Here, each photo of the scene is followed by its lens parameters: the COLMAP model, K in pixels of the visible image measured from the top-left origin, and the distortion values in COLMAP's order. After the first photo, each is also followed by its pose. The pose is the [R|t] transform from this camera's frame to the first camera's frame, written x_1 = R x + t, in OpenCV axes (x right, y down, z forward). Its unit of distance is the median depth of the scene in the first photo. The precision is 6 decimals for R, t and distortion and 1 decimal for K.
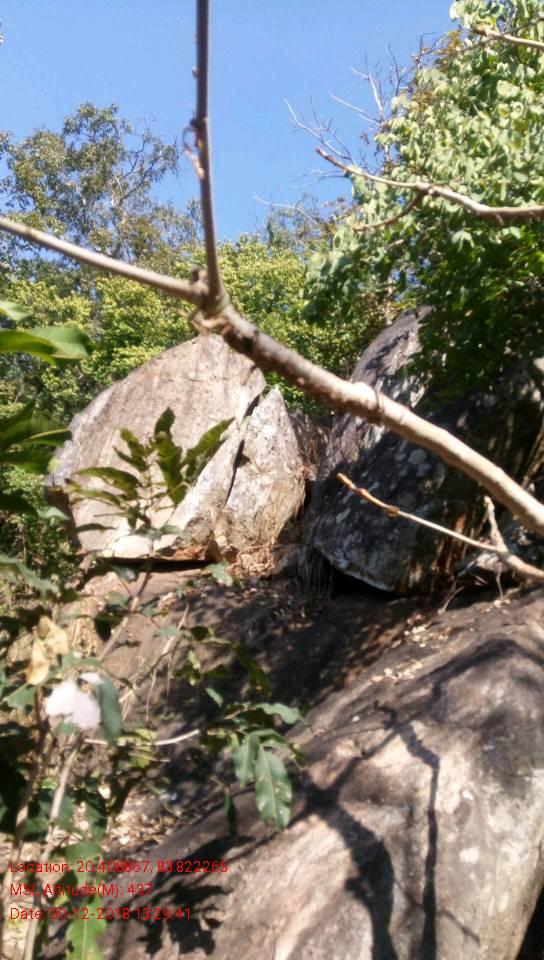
lens RADIAL K [[751.0, 0, 272.3], [0, 751.0, 479.7], [0, 0, 1]] dist [0.006220, -0.005115]
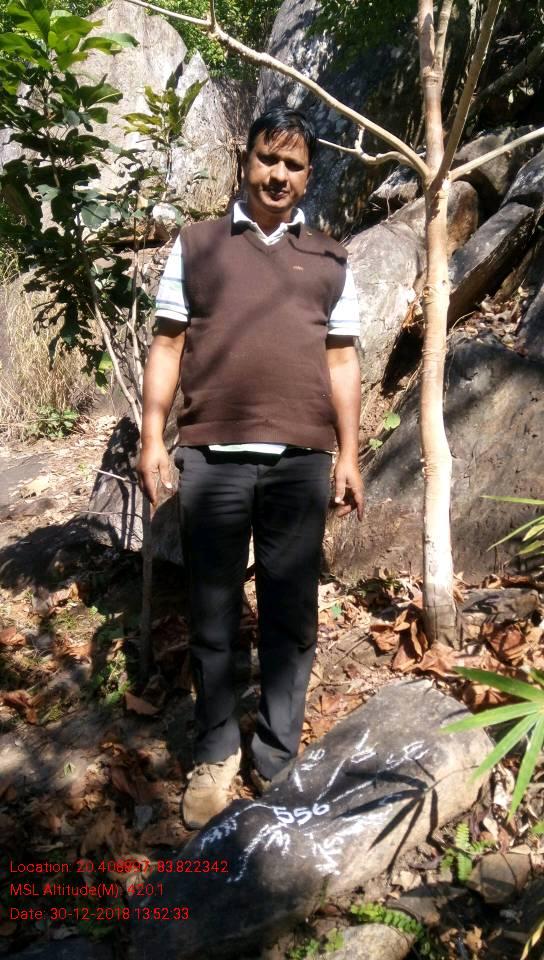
lens RADIAL K [[751.0, 0, 273.9], [0, 751.0, 483.9], [0, 0, 1]] dist [0.006220, -0.005115]
pose [[0.991992, -0.115477, 0.051148, -0.012336], [0.086057, 0.914432, 0.395484, 0.016248], [-0.092441, -0.387916, 0.917047, -0.163364]]
